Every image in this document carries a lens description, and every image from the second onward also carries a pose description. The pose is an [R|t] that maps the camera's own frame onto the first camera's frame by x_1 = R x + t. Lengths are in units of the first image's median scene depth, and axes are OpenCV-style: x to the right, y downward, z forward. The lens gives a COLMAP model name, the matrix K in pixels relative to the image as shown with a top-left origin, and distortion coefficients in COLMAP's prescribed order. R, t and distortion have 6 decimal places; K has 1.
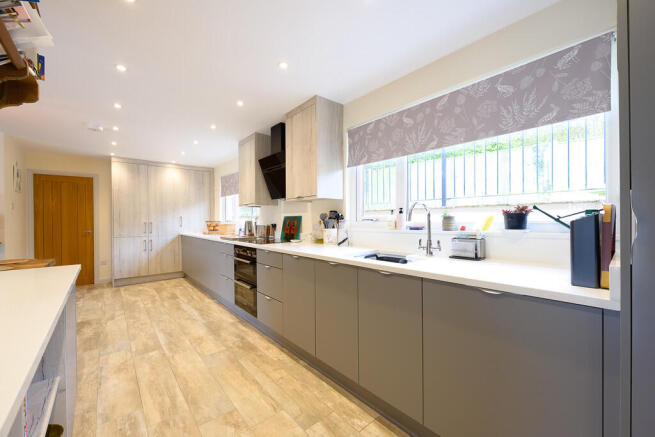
lens RADIAL K [[253.2, 0, 328.4], [0, 253.2, 218.3], [0, 0, 1]] dist [-0.008509, 0.000811]
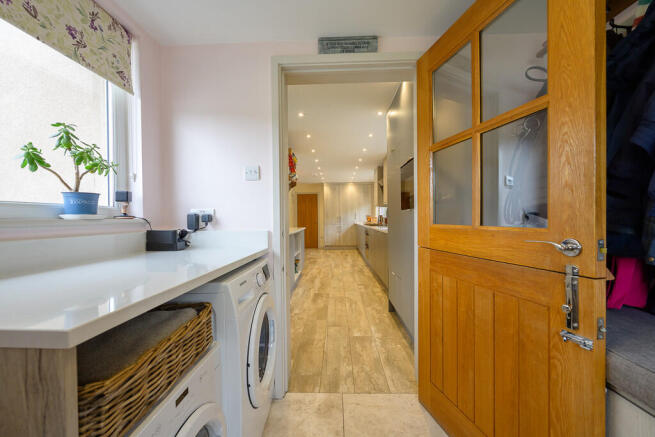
lens RADIAL K [[253.2, 0, 327.0], [0, 253.2, 219.5], [0, 0, 1]] dist [-0.008509, 0.000811]
pose [[0.724396, 0.004056, -0.689372, 0.756874], [-0.002915, 0.999992, 0.002820, 0.052179], [0.689378, -0.000033, 0.724402, -0.601537]]
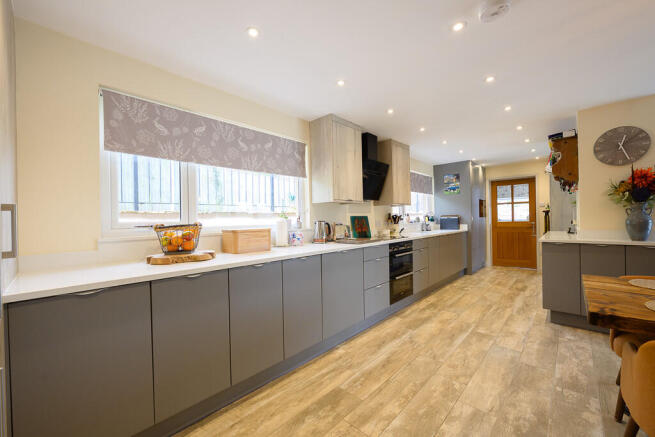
lens RADIAL K [[253.2, 0, 327.9], [0, 253.2, 220.6], [0, 0, 1]] dist [-0.008509, 0.000811]
pose [[-0.077380, 0.009244, 0.996959, -1.420599], [0.022440, 0.999720, -0.007528, 0.019577], [-0.996749, 0.021789, -0.077566, 1.407350]]
